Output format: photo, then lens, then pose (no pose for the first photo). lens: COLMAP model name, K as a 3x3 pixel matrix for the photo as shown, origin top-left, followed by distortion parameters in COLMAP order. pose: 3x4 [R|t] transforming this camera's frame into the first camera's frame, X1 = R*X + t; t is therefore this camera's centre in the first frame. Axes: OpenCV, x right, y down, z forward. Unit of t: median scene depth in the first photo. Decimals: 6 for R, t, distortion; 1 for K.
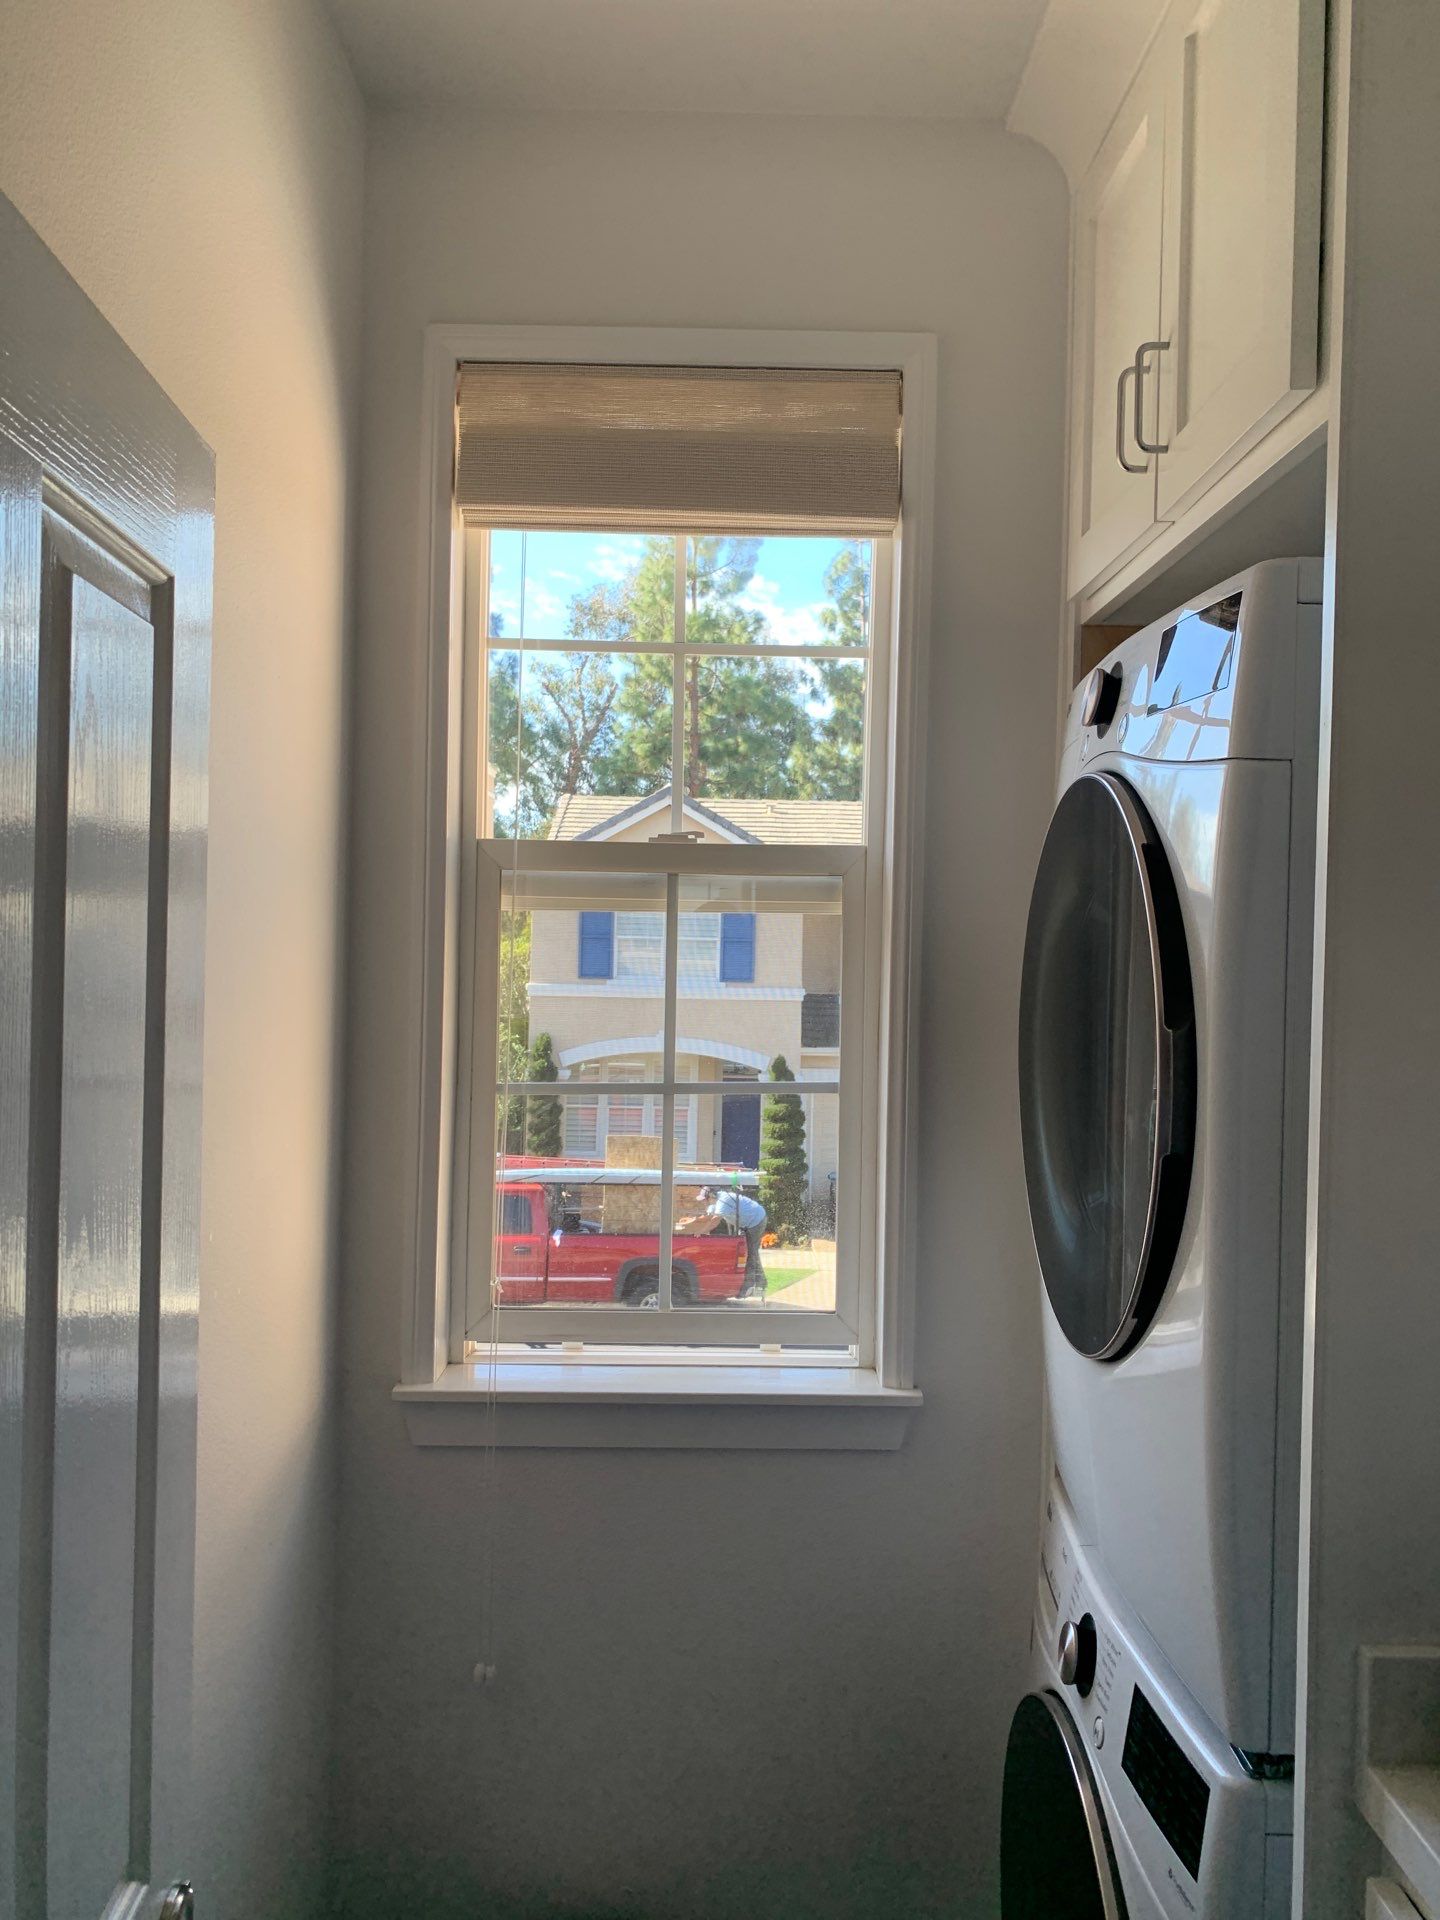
lens RADIAL K [[1476.0, 0, 723.4], [0, 1476.0, 950.6], [0, 0, 1]] dist [0.074800, -0.082198]
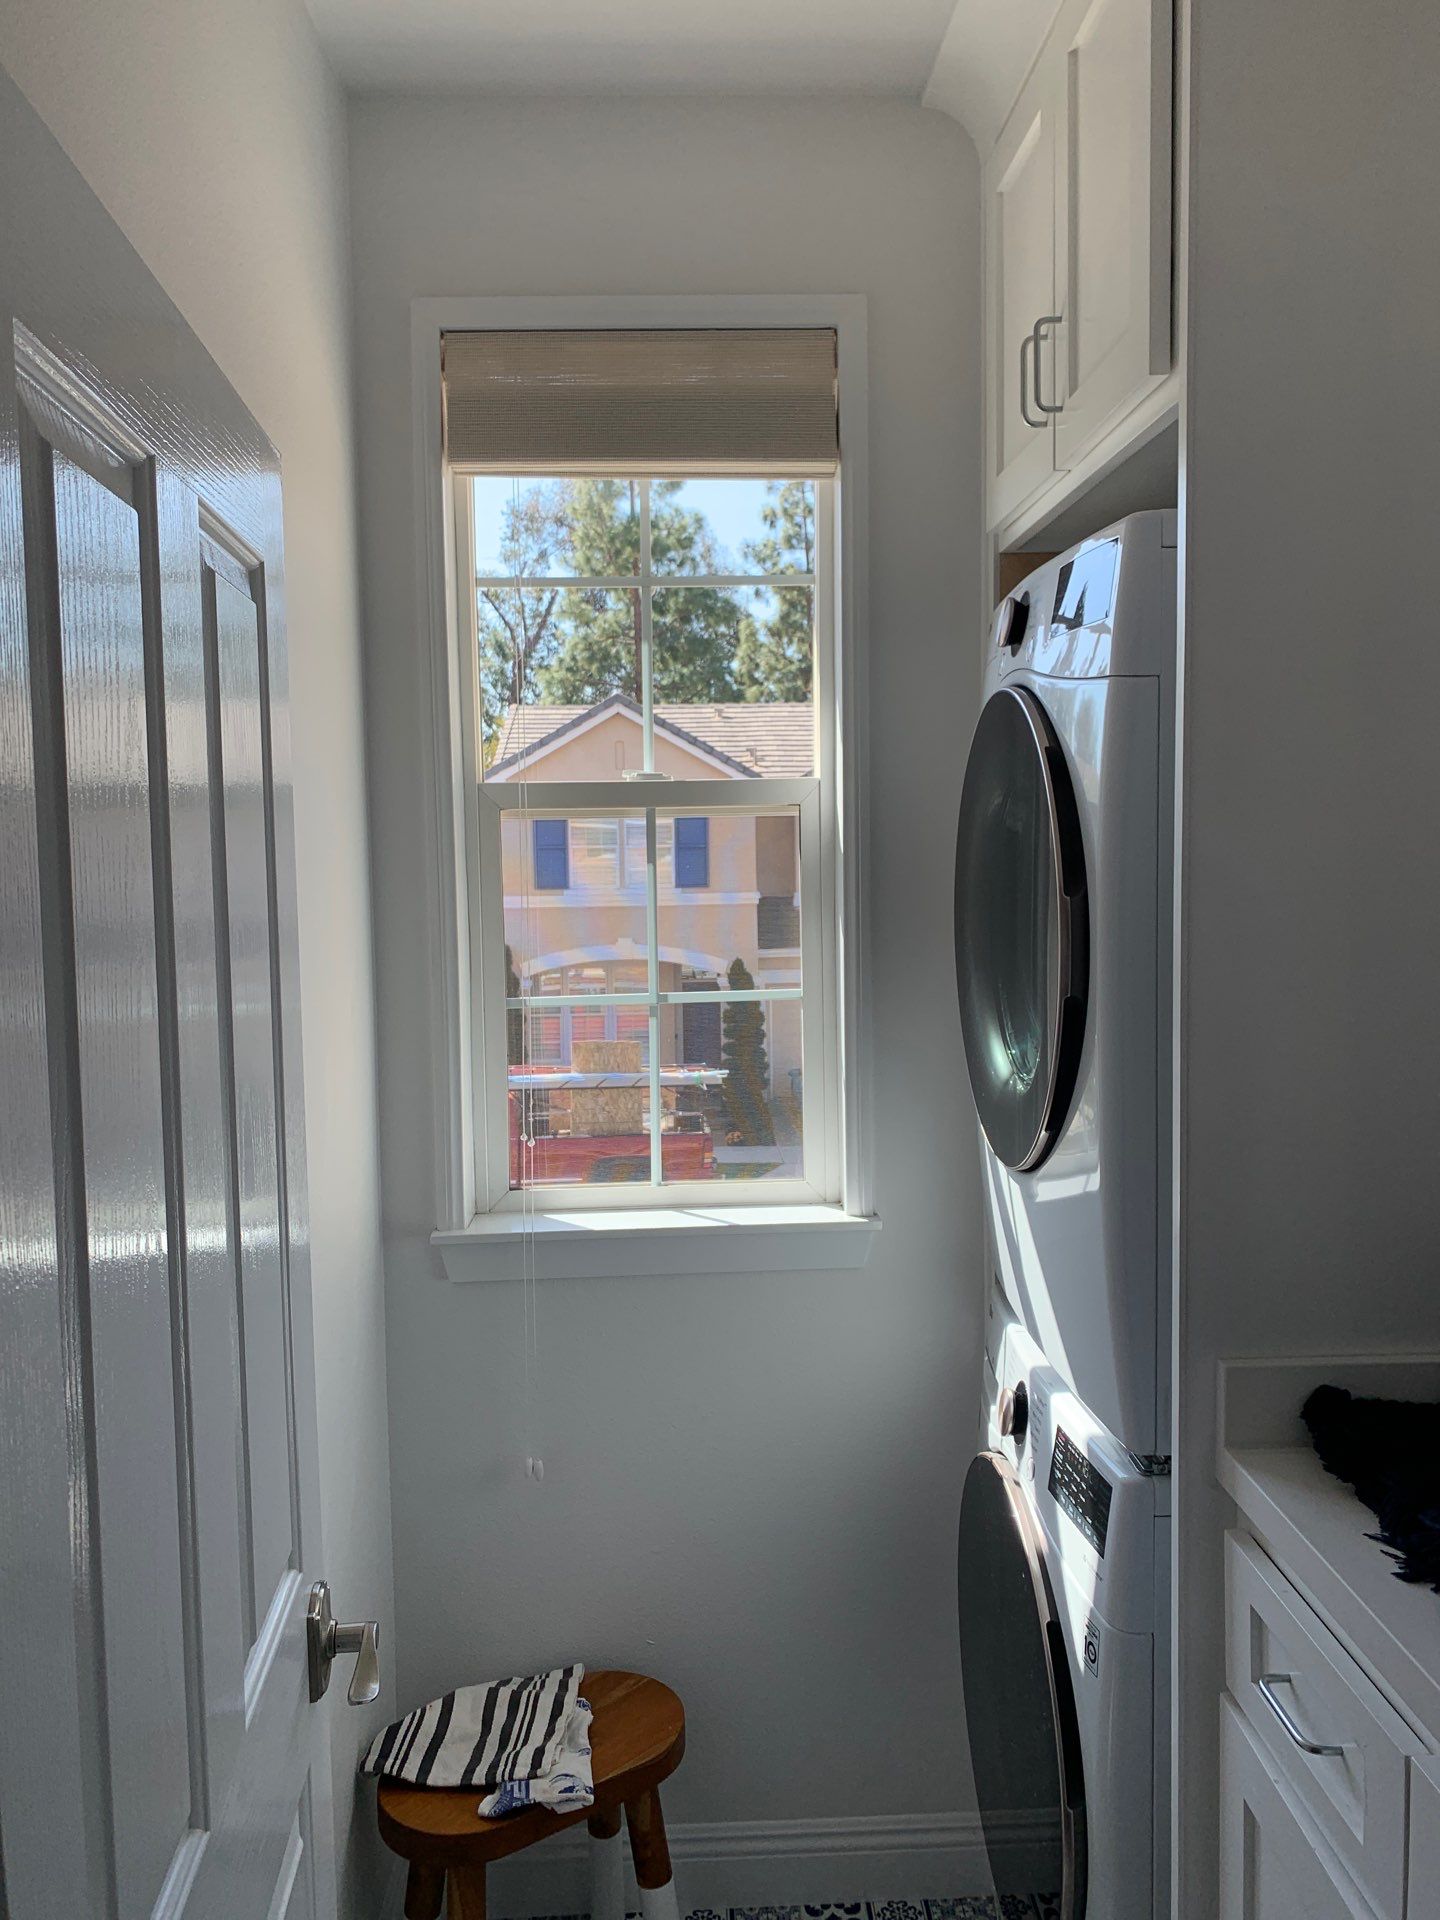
lens RADIAL K [[1476.0, 0, 723.4], [0, 1476.0, 950.6], [0, 0, 1]] dist [0.074800, -0.082198]
pose [[0.998774, -0.039549, 0.029766, -0.016599], [0.037571, 0.997223, 0.064305, 0.004570], [-0.032227, -0.063108, 0.997486, -0.141870]]
